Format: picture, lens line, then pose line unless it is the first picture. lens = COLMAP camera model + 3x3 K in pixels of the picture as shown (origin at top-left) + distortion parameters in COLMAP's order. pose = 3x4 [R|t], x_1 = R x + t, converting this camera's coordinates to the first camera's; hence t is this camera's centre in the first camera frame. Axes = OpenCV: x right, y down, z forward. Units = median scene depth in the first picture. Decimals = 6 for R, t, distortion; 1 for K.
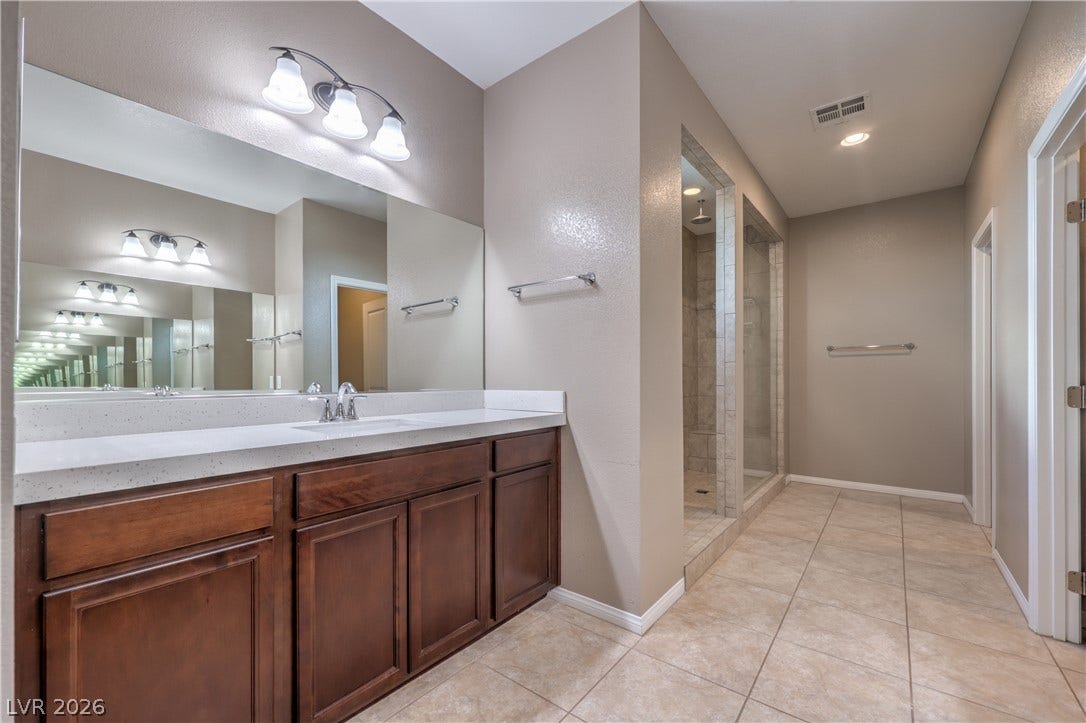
lens RADIAL K [[440.0, 0, 545.9], [0, 440.0, 375.1], [0, 0, 1]] dist [-0.002760, -0.000060]
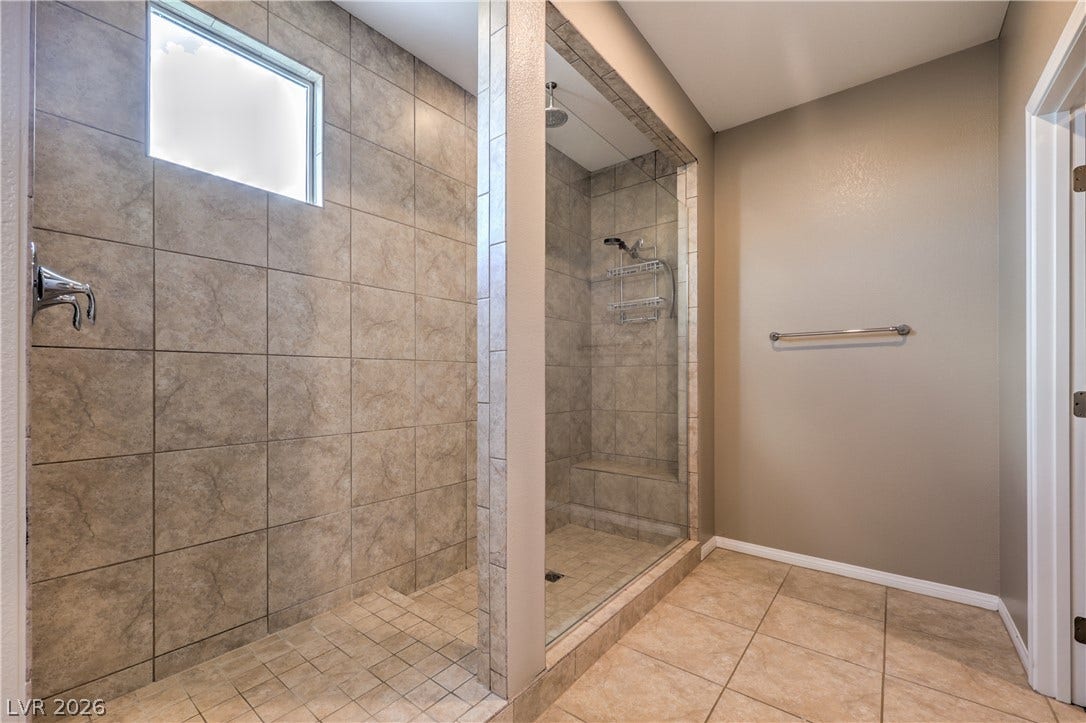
lens RADIAL K [[443.9, 0, 545.4], [0, 443.9, 377.6], [0, 0, 1]] dist [-0.000758, -0.000052]
pose [[0.999995, 0.001360, 0.002698, 0.459899], [-0.001356, 0.999998, -0.001646, -0.001813], [-0.002701, 0.001643, 0.999995, 0.537599]]
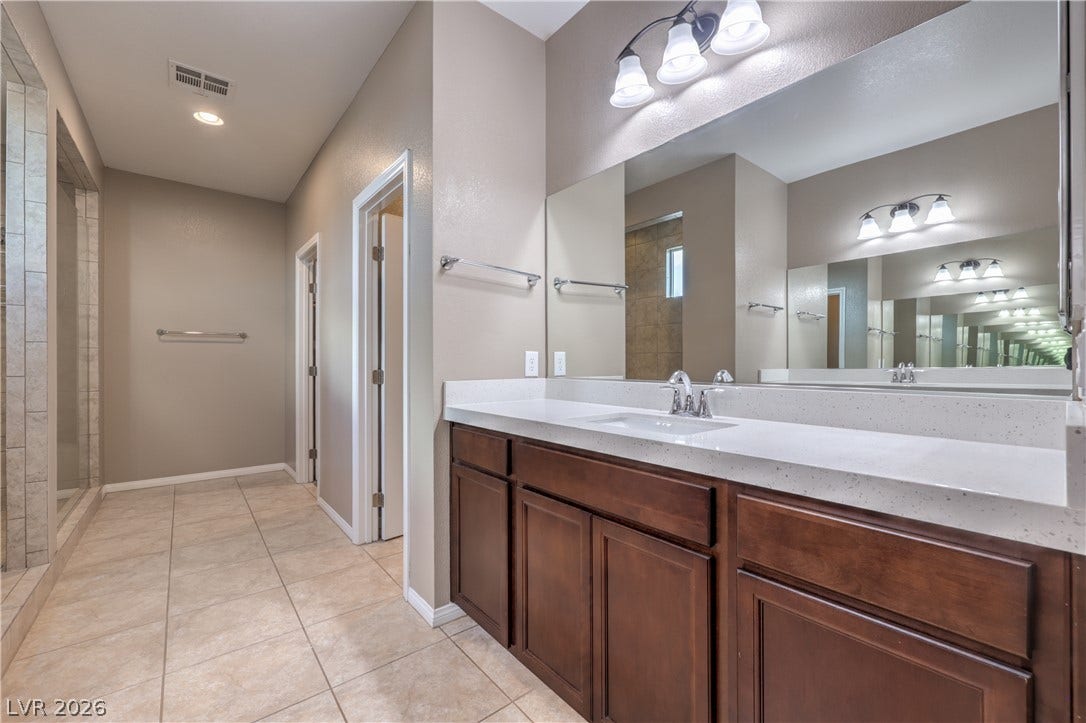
lens RADIAL K [[439.2, 0, 540.3], [0, 439.2, 365.5], [0, 0, 1]] dist [-0.000708, -0.000146]
pose [[0.215019, -0.002184, 0.976607, -0.084792], [-0.005162, 0.999981, 0.003373, 0.000576], [-0.976596, -0.005767, 0.215004, 0.075412]]
